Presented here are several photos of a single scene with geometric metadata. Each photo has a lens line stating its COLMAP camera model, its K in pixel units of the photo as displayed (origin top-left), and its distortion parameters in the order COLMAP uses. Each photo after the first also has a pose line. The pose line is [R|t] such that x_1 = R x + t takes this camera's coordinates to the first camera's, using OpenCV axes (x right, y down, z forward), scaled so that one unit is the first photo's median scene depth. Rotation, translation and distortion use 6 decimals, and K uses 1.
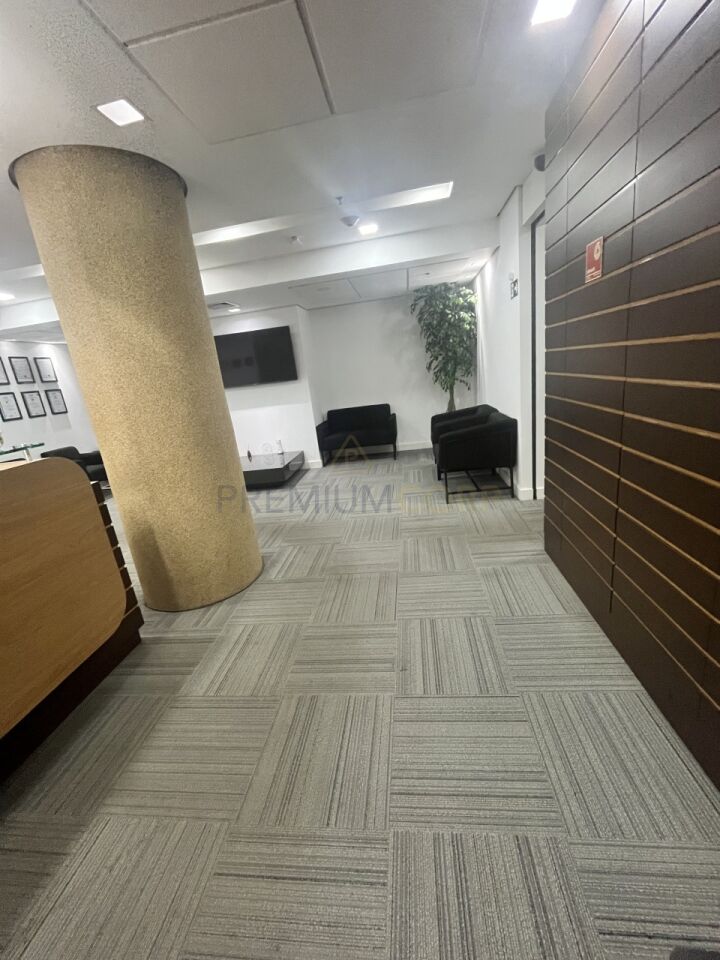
lens RADIAL K [[388.7, 0, 361.0], [0, 388.7, 478.2], [0, 0, 1]] dist [-0.003268, -0.000132]
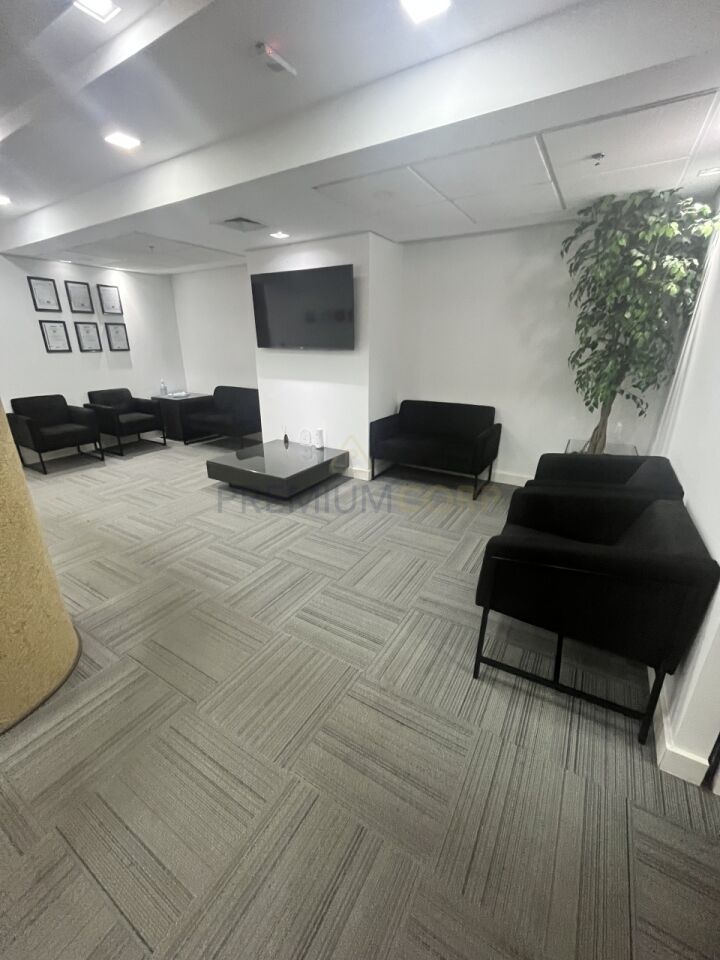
lens RADIAL K [[388.7, 0, 359.0], [0, 388.7, 479.3], [0, 0, 1]] dist [-0.003268, -0.000132]
pose [[0.902984, 0.254030, -0.346539, 0.140332], [-0.218455, 0.965921, 0.138834, -0.136557], [0.369997, -0.049662, 0.927704, 0.378507]]
